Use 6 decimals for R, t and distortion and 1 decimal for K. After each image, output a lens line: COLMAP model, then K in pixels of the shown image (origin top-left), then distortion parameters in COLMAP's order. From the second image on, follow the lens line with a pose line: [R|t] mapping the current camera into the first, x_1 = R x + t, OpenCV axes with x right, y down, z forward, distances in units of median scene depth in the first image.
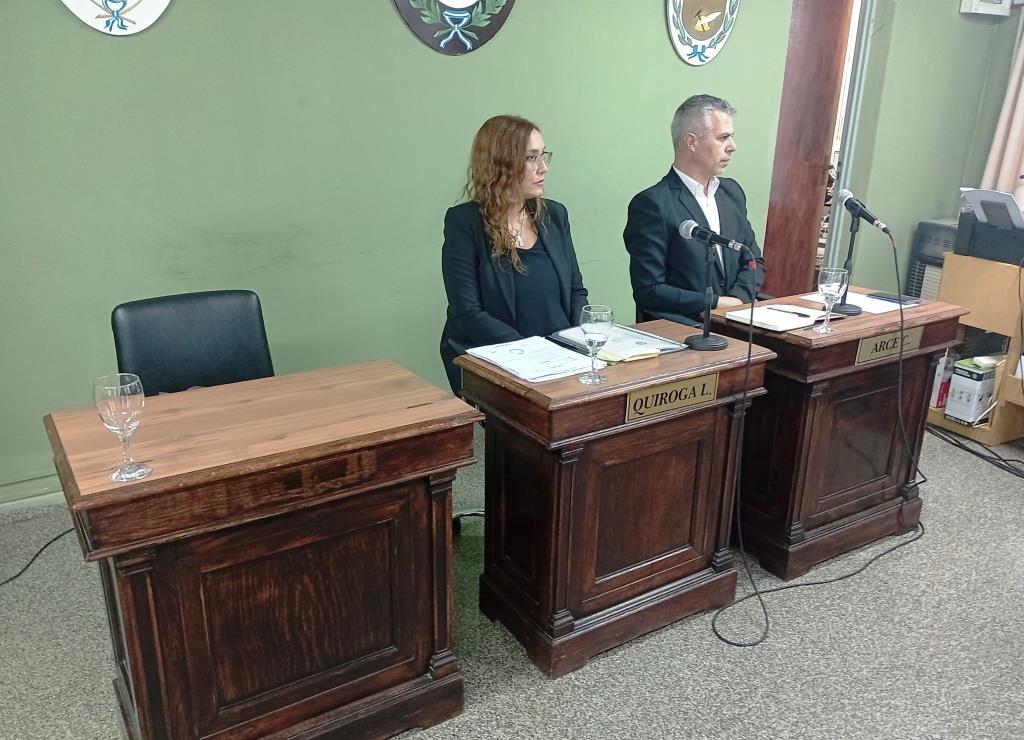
lens RADIAL K [[855.7, 0, 499.4], [0, 855.7, 400.0], [0, 0, 1]] dist [0.071044, -0.079482]
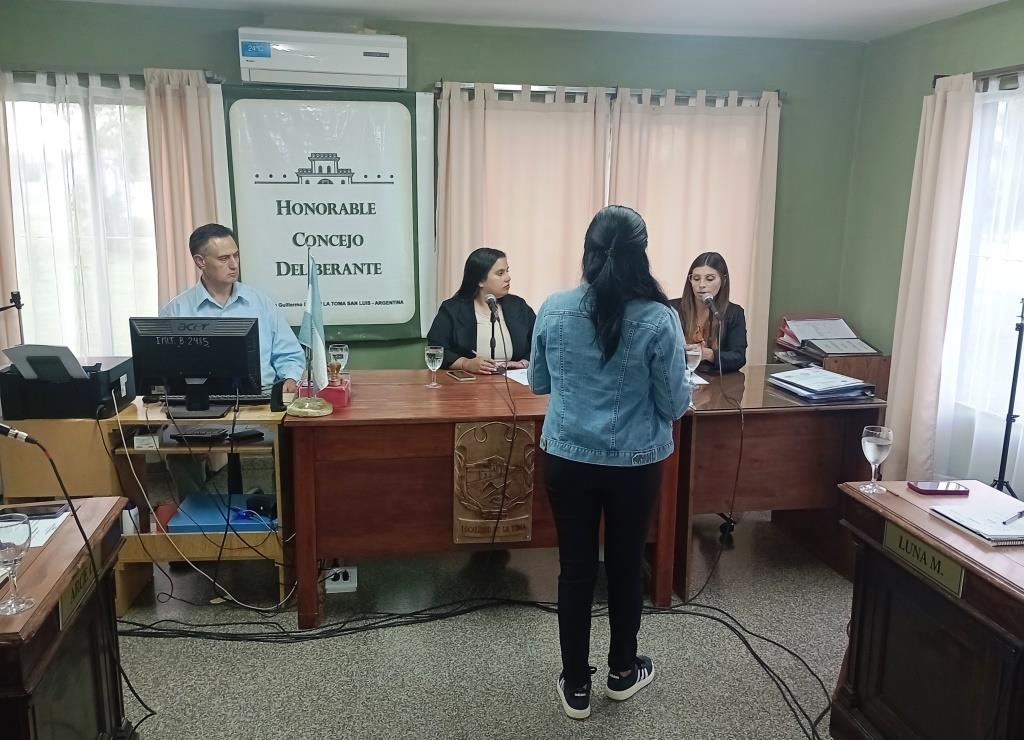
lens RADIAL K [[855.7, 0, 513.2], [0, 855.7, 376.1], [0, 0, 1]] dist [0.071044, -0.079482]
pose [[0.375236, -0.196809, 0.905795, -0.053995], [0.313330, 0.946608, 0.075876, -0.184711], [-0.872366, 0.255341, 0.416868, 0.346881]]
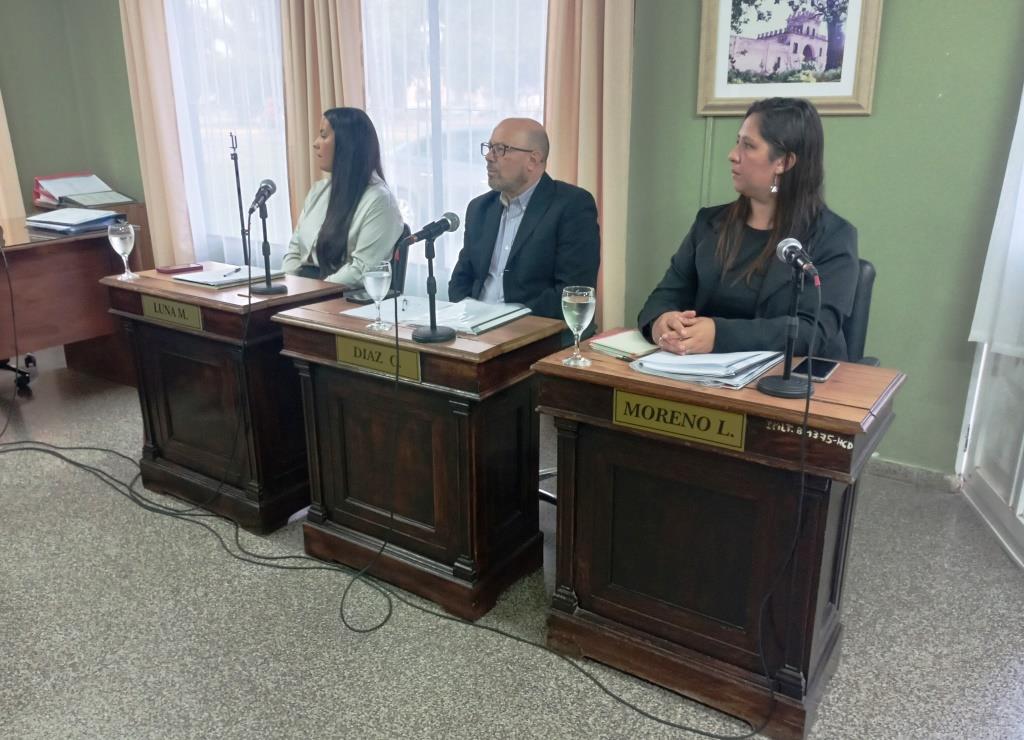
lens RADIAL K [[855.7, 0, 507.2], [0, 855.7, 371.8], [0, 0, 1]] dist [0.071044, -0.079482]
pose [[-0.388319, -0.296962, 0.872366, -0.325818], [0.321862, 0.843329, 0.430350, -0.094303], [-0.863489, 0.447894, -0.231899, 0.316039]]
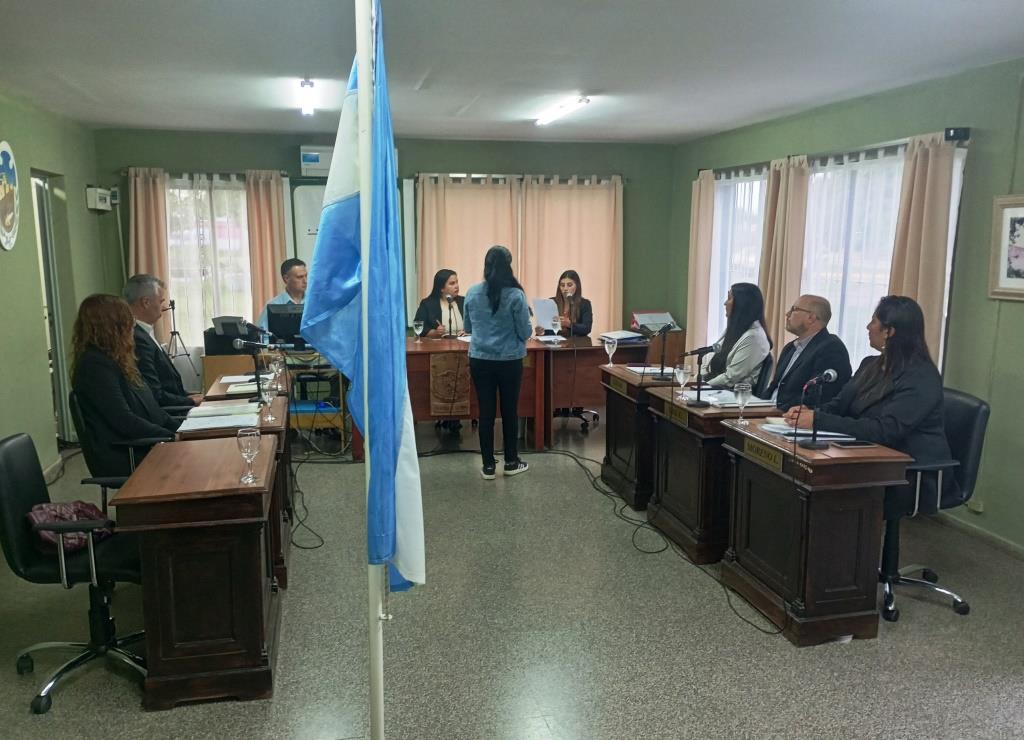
lens RADIAL K [[855.7, 0, 516.1], [0, 855.7, 403.0], [0, 0, 1]] dist [0.071044, -0.079482]
pose [[0.342069, -0.192752, 0.919693, -1.256328], [0.330786, 0.940789, 0.074141, -0.015580], [-0.879528, 0.278861, 0.385575, -0.208572]]
